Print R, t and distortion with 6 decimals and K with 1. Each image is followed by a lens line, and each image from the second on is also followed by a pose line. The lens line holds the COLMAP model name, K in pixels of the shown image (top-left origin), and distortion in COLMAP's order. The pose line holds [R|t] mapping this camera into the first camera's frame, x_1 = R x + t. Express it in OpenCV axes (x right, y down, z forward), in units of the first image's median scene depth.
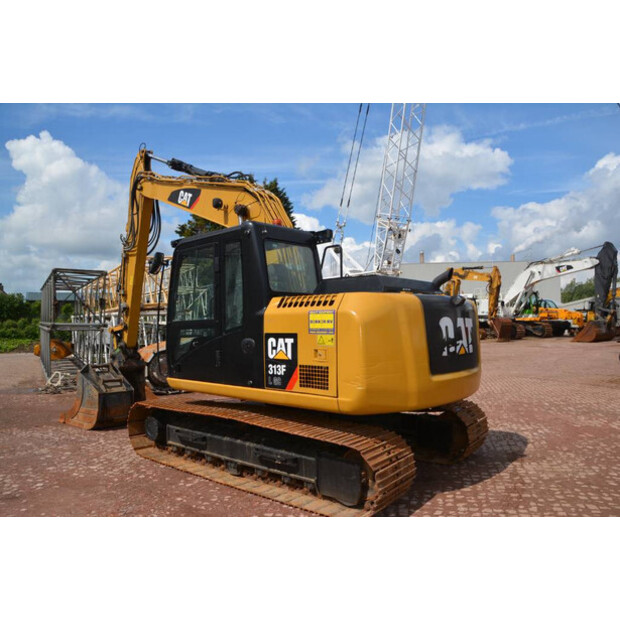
lens RADIAL K [[482.8, 0, 307.8], [0, 482.8, 316.0], [0, 0, 1]] dist [-0.166569, 0.103166]
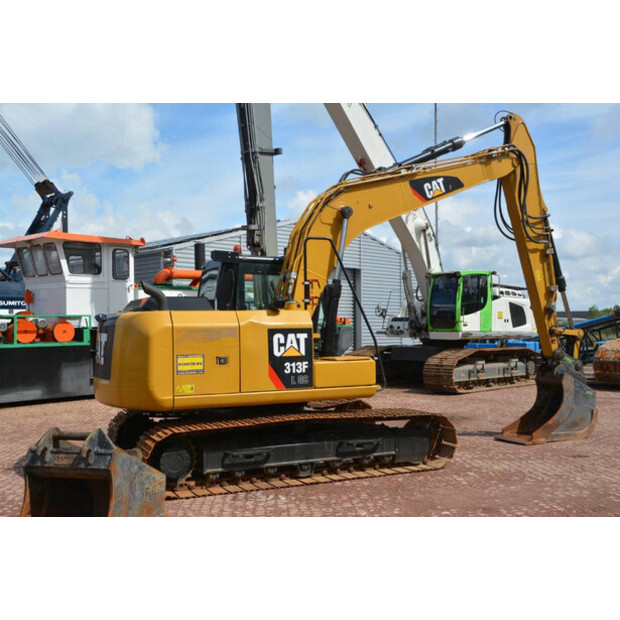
lens RADIAL K [[699.7, 0, 303.4], [0, 699.7, 310.7], [0, 0, 1]] dist [0.029050, 0.033533]
pose [[-0.283012, 0.043496, 0.958130, -1.602434], [0.000427, 0.998977, -0.045224, 0.037782], [-0.959116, -0.012390, -0.282741, 1.449355]]
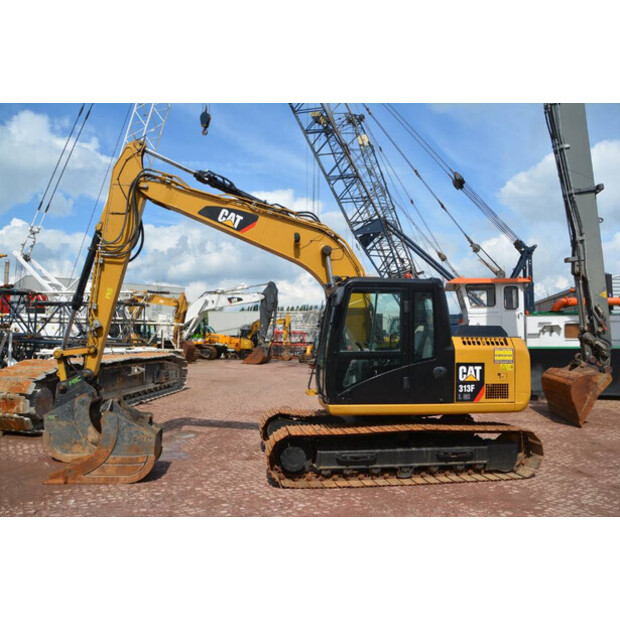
lens RADIAL K [[482.8, 0, 307.8], [0, 482.8, 316.0], [0, 0, 1]] dist [-0.166569, 0.103166]
pose [[0.673785, 0.065367, 0.736030, -1.201708], [-0.034367, 0.997774, -0.057152, -0.005467], [-0.738128, 0.013213, 0.674532, 0.337700]]
